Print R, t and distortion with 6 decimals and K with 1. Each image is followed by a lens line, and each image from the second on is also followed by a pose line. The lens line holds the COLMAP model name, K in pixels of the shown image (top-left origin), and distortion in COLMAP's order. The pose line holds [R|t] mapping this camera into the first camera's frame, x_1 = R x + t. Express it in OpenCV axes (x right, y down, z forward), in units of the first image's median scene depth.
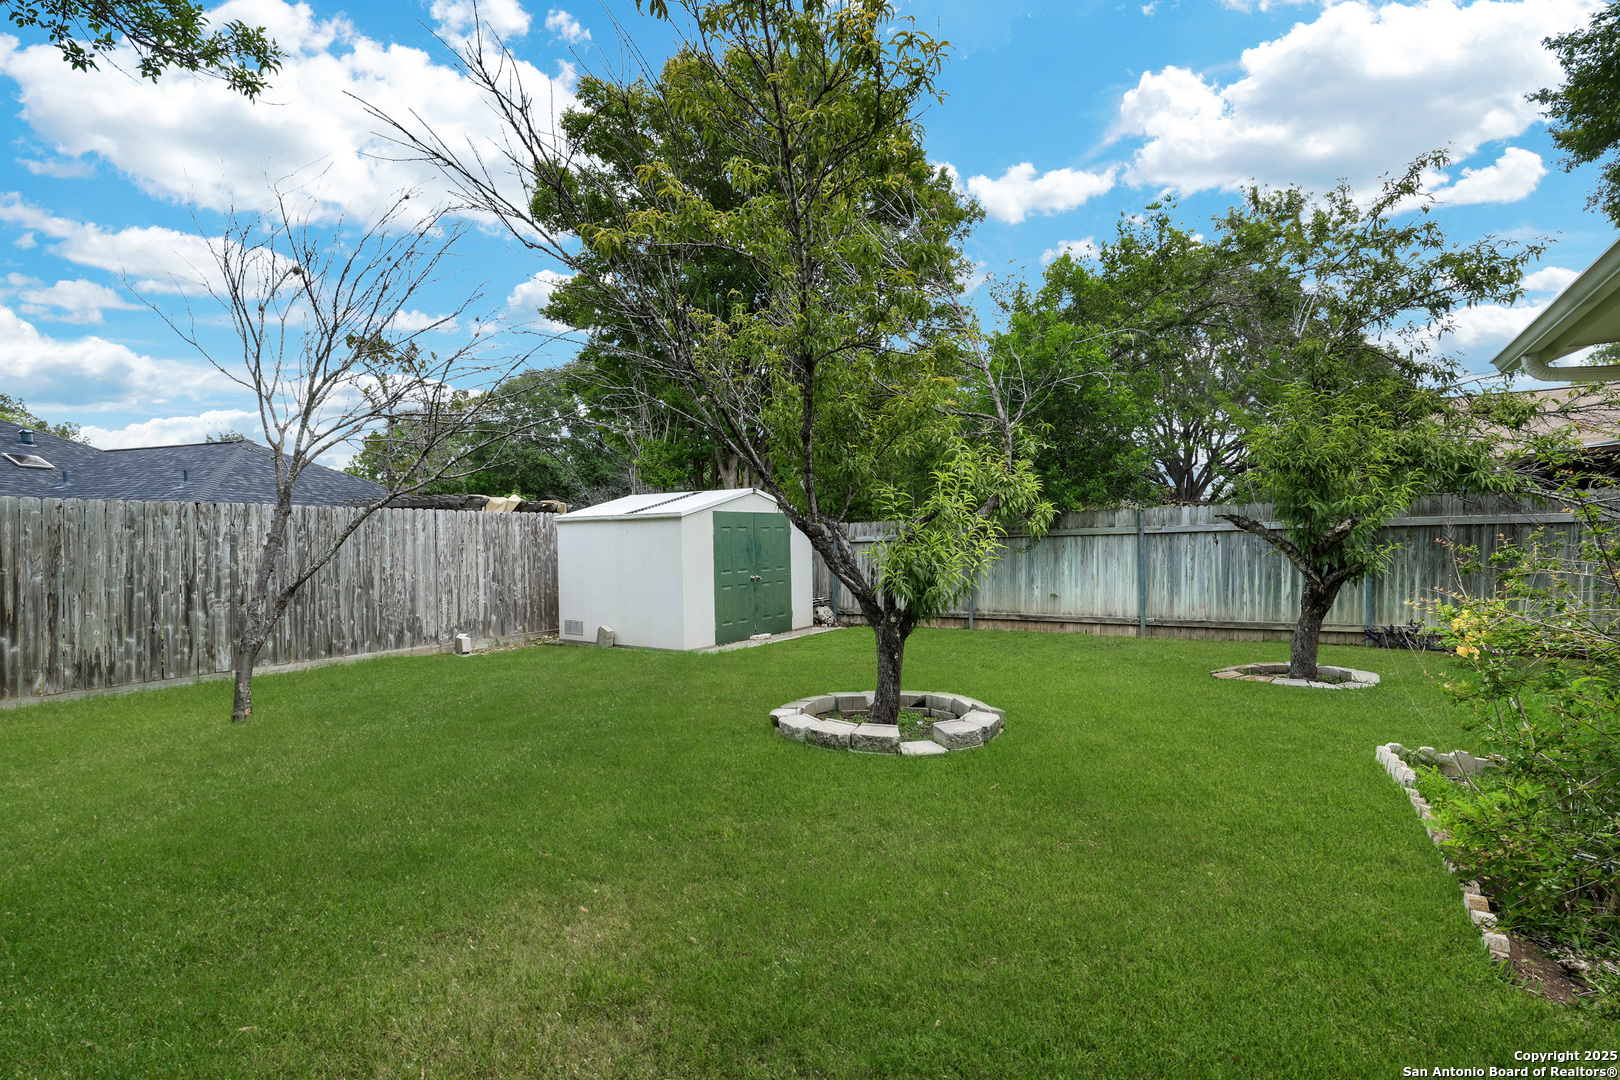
lens RADIAL K [[753.6, 0, 812.7], [0, 753.6, 538.0], [0, 0, 1]] dist [-0.000545, 0.000018]
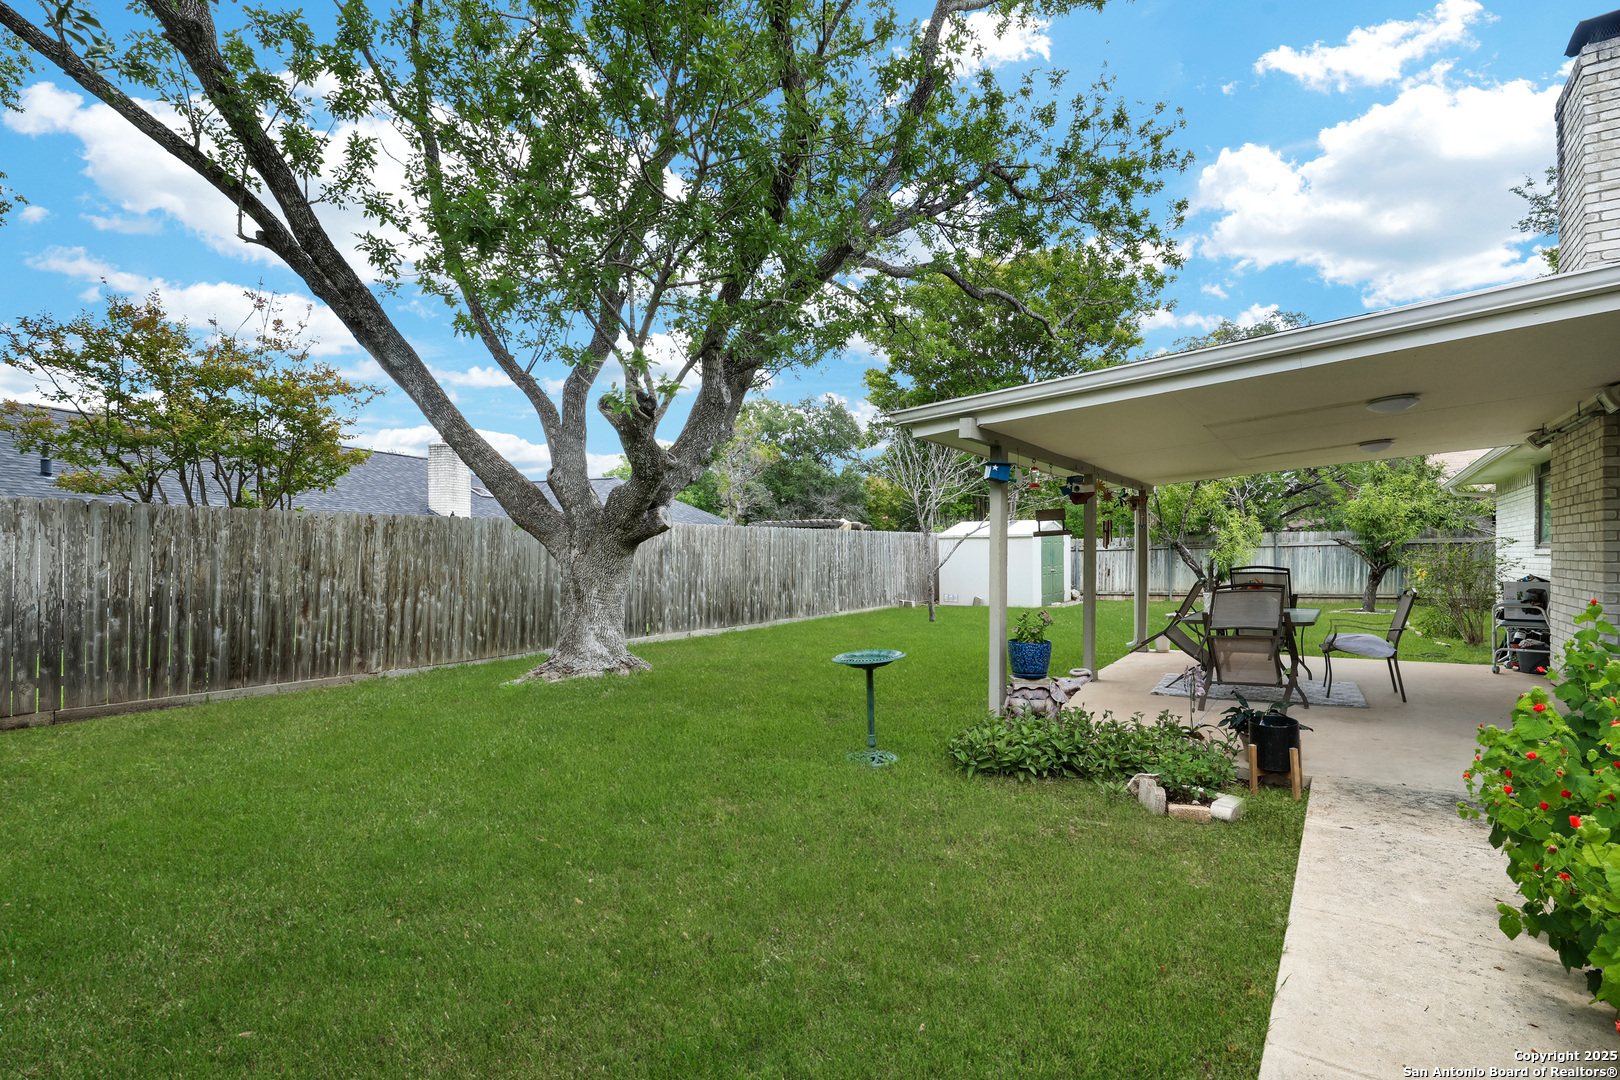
lens RADIAL K [[753.6, 0, 848.5], [0, 753.6, 549.4], [0, 0, 1]] dist [-0.000545, 0.000018]
pose [[0.999960, 0.004631, -0.007668, -0.641761], [-0.004614, 0.999987, 0.002299, 0.002082], [0.007678, -0.002264, 0.999968, -0.912558]]
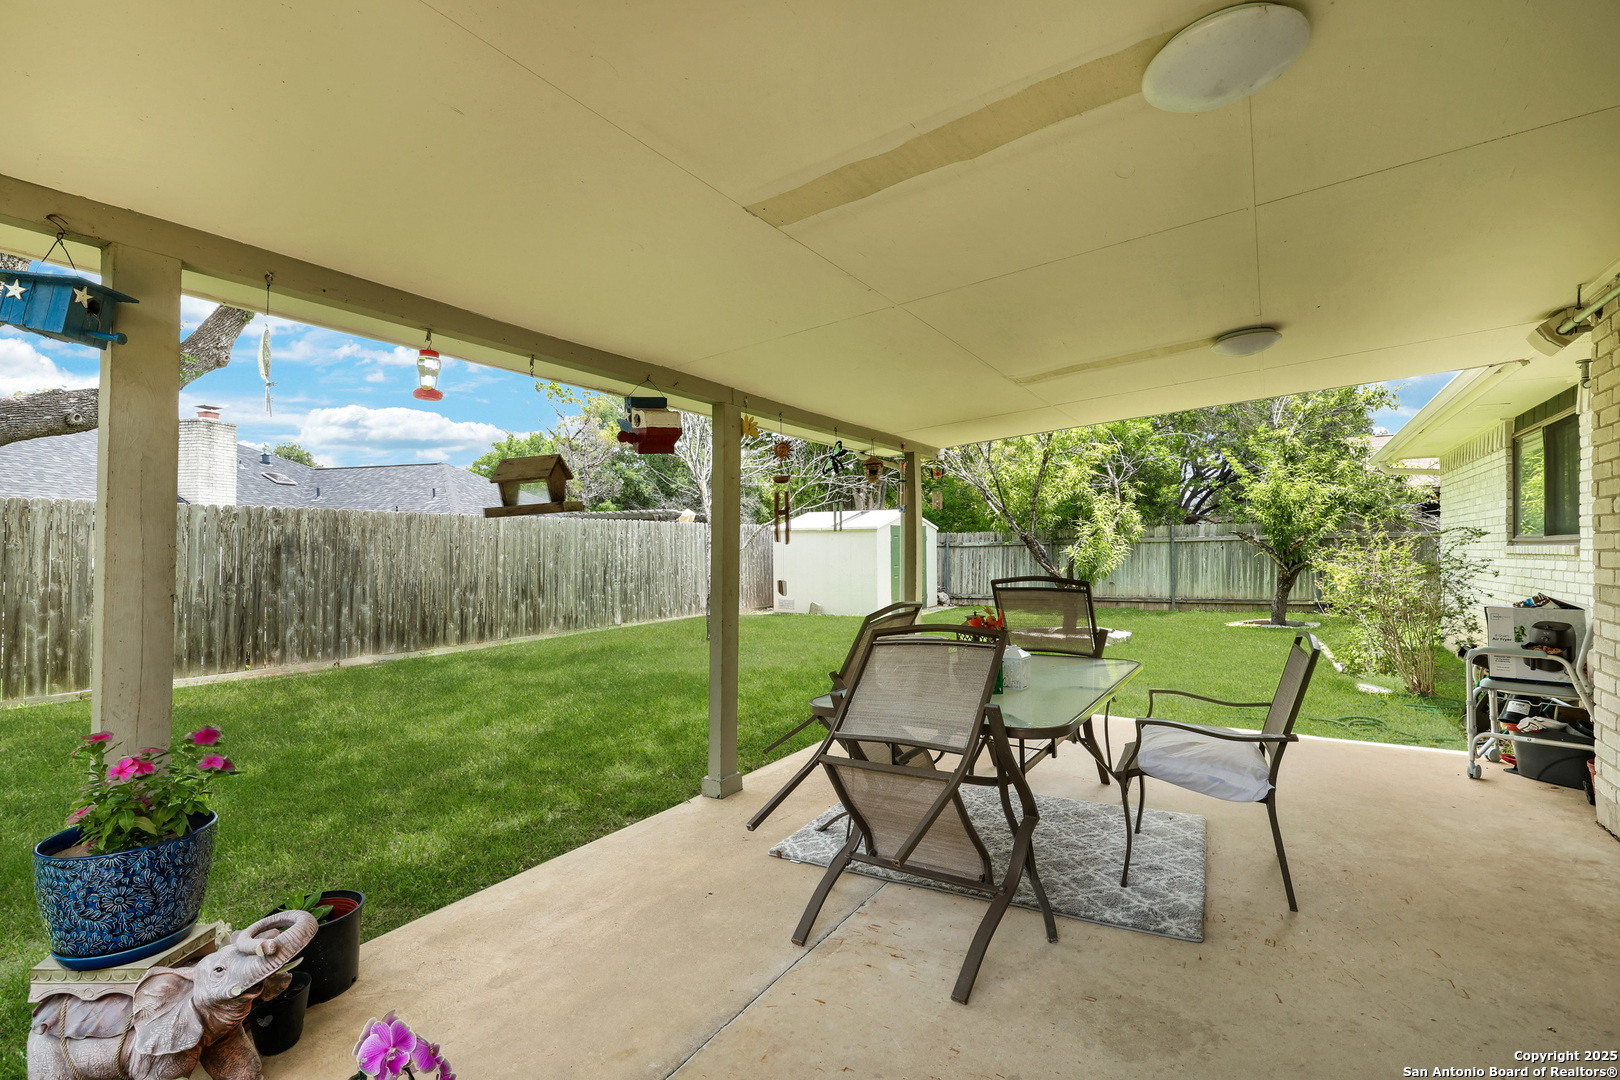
lens RADIAL K [[753.6, 0, 808.6], [0, 753.6, 539.5], [0, 0, 1]] dist [-0.000545, 0.000018]
pose [[0.999721, 0.005838, 0.022884, -0.358459], [-0.005717, 0.999969, -0.005345, 0.001645], [-0.022914, 0.005213, 0.999724, -0.540918]]
